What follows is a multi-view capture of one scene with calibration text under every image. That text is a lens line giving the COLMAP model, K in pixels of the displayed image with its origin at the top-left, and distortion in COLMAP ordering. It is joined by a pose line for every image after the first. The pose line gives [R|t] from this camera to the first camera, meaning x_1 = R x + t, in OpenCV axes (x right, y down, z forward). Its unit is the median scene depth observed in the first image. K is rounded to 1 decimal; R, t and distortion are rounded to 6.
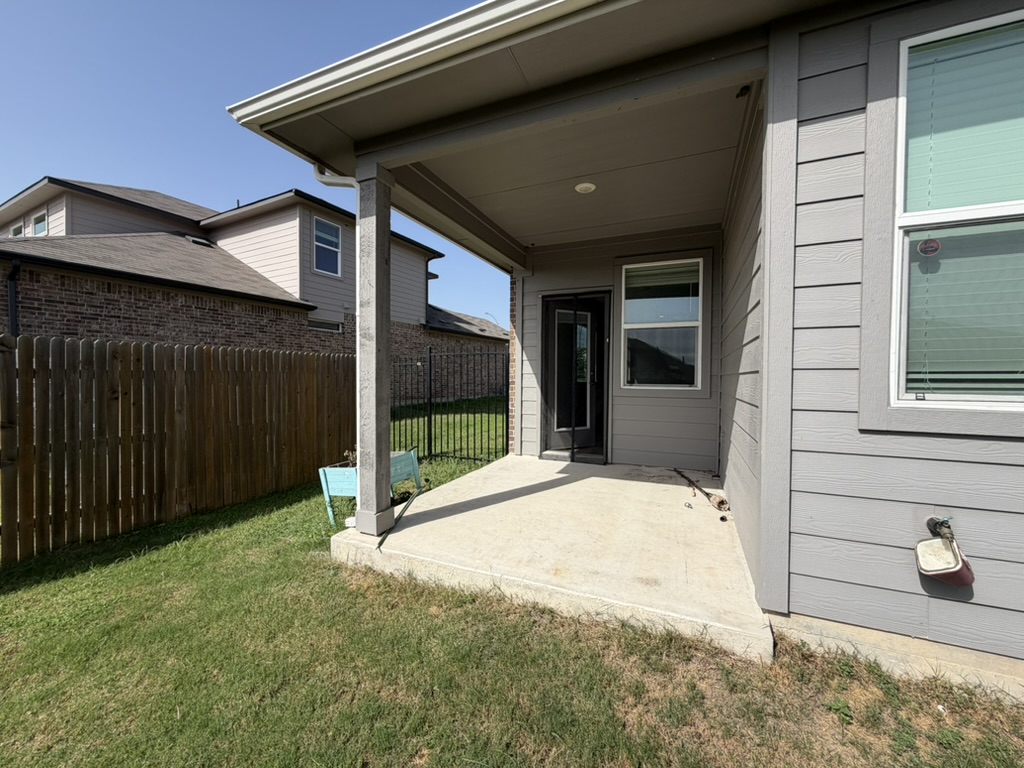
lens RADIAL K [[408.4, 0, 508.1], [0, 408.4, 383.8], [0, 0, 1]] dist [-0.001559, 0.000418]
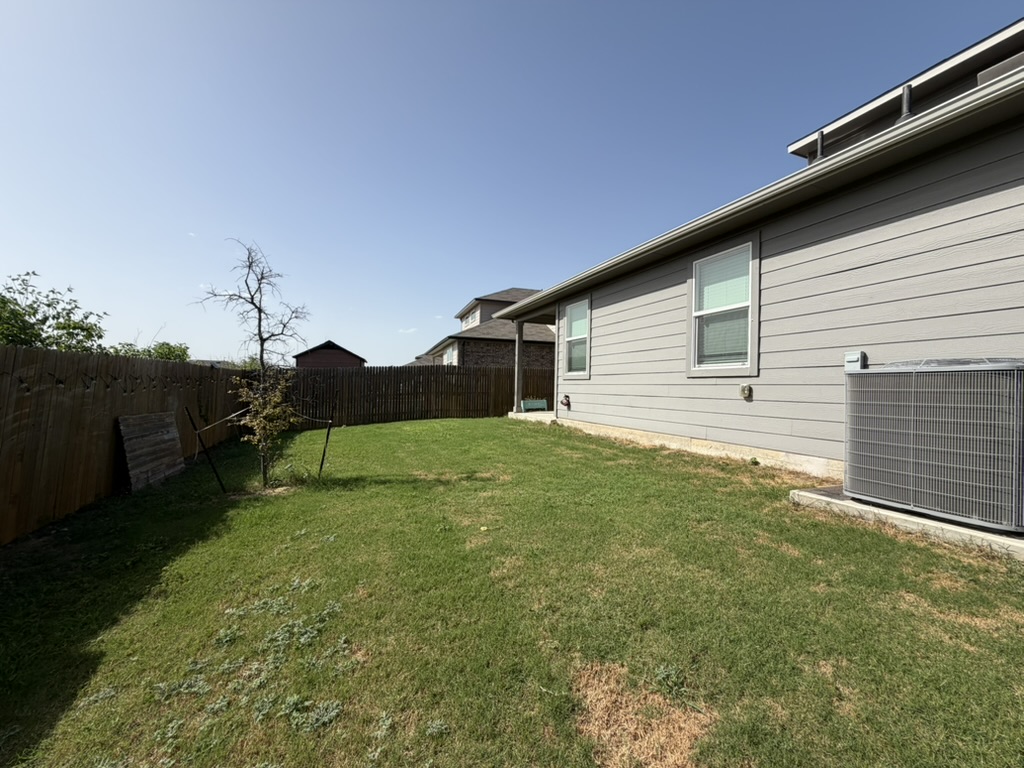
lens RADIAL K [[408.4, 0, 508.1], [0, 408.4, 383.8], [0, 0, 1]] dist [-0.001559, 0.000418]
pose [[0.721710, 0.016990, -0.691987, 0.839450], [-0.041198, 0.998981, -0.018441, 0.052606], [0.690969, 0.041818, 0.721674, -0.714362]]
